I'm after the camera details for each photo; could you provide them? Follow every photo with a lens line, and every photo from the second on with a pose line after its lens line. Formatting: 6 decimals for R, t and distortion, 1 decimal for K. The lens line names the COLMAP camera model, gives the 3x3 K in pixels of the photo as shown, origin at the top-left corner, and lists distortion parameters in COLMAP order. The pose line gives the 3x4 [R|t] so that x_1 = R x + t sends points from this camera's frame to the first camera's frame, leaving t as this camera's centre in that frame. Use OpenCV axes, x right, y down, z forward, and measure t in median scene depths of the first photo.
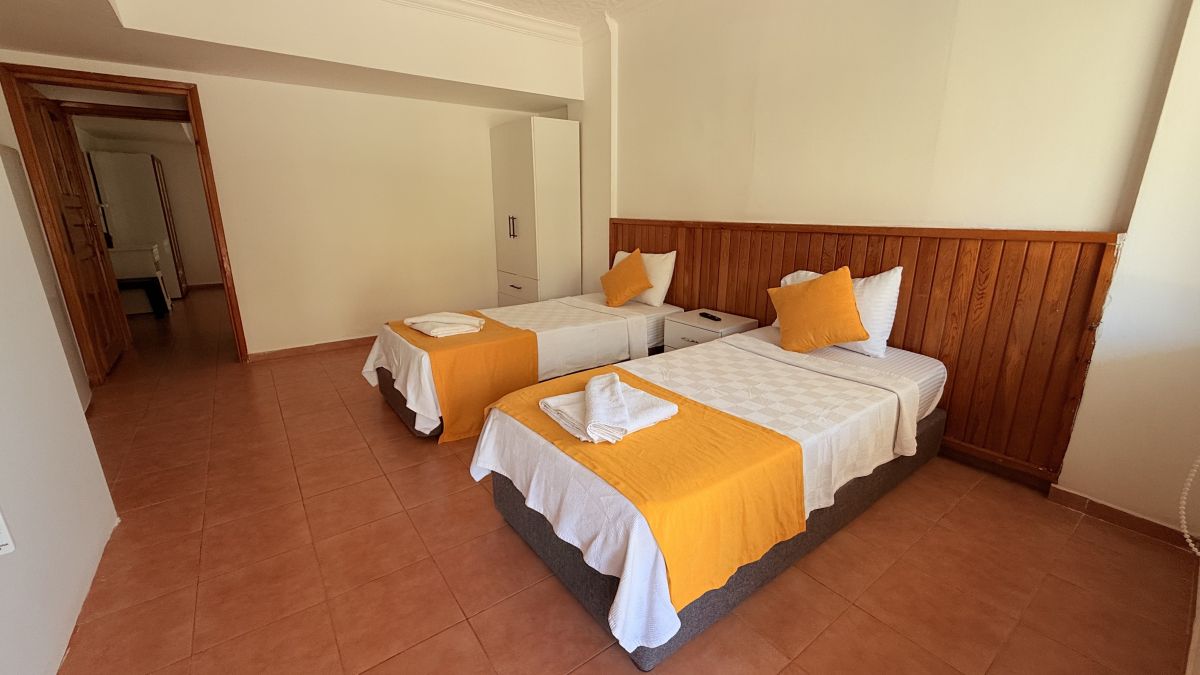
lens RADIAL K [[481.5, 0, 596.2], [0, 481.5, 336.4], [0, 0, 1]] dist [0.000885, 0.000276]
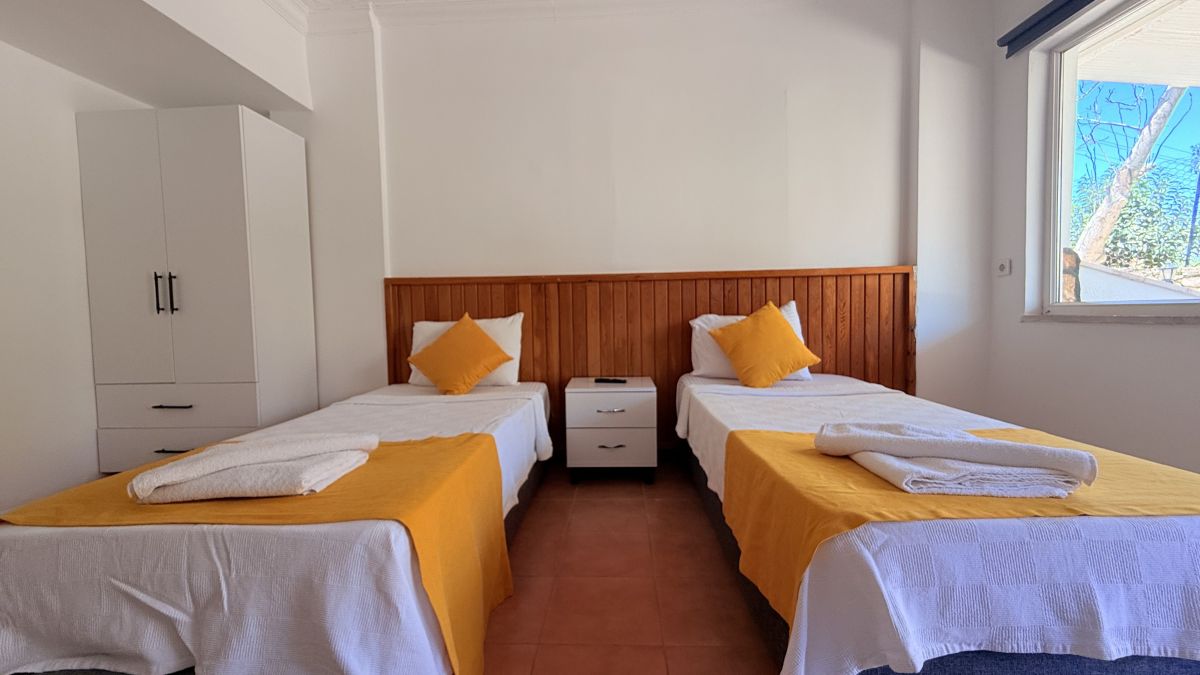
lens RADIAL K [[481.5, 0, 596.2], [0, 481.5, 336.4], [0, 0, 1]] dist [0.000885, 0.000276]
pose [[0.629546, -0.047433, 0.775514, -0.404414], [0.221512, 0.967667, -0.120633, -0.019743], [-0.744717, 0.247729, 0.619699, 0.468903]]
